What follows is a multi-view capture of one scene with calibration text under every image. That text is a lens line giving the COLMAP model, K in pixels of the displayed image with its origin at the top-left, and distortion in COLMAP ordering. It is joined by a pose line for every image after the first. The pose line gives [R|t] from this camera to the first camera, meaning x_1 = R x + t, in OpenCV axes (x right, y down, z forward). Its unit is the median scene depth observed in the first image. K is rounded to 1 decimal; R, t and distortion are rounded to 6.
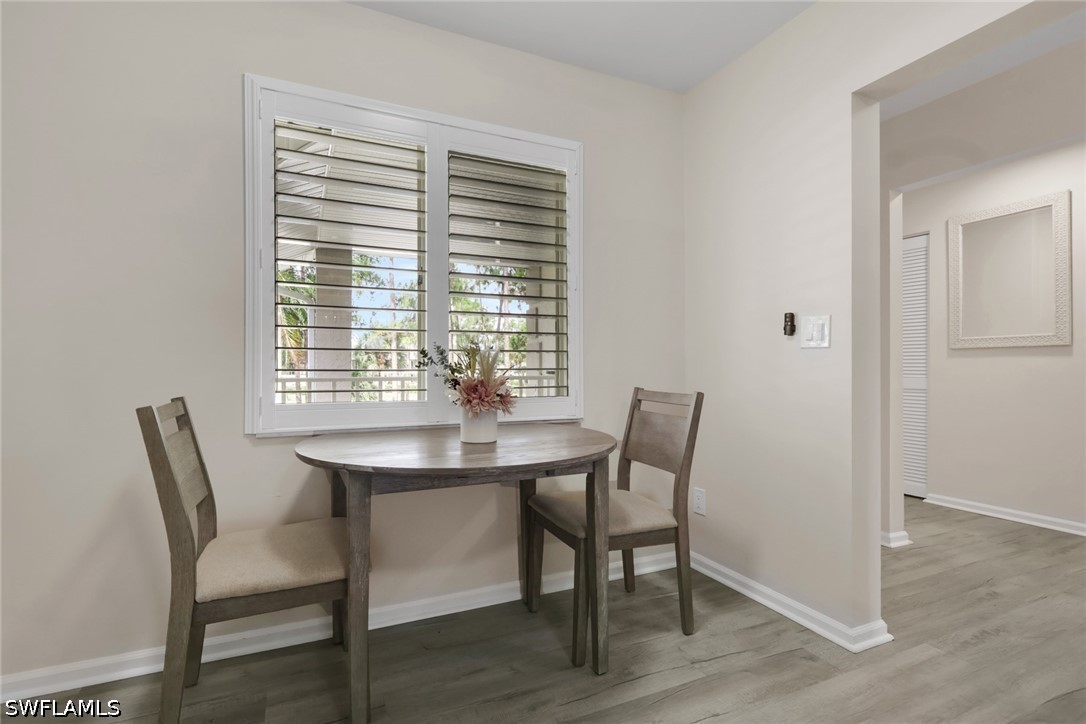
lens RADIAL K [[529.4, 0, 543.0], [0, 529.4, 362.0], [0, 0, 1]] dist [-0.000560, 0.000124]
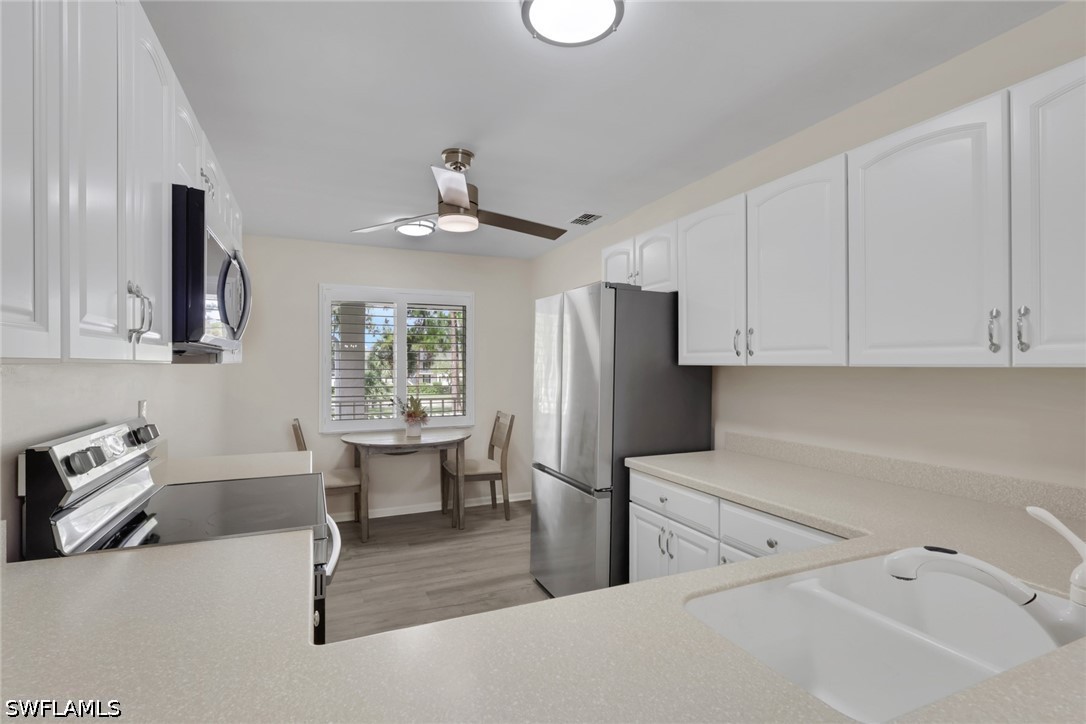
lens RADIAL K [[520.4, 0, 544.3], [0, 520.4, 370.2], [0, 0, 1]] dist [-0.000150, -0.000004]
pose [[0.999798, 0.005031, -0.019440, 0.511339], [-0.004721, 0.999862, 0.015950, -0.189309], [0.019517, -0.015855, 0.999684, -1.350872]]
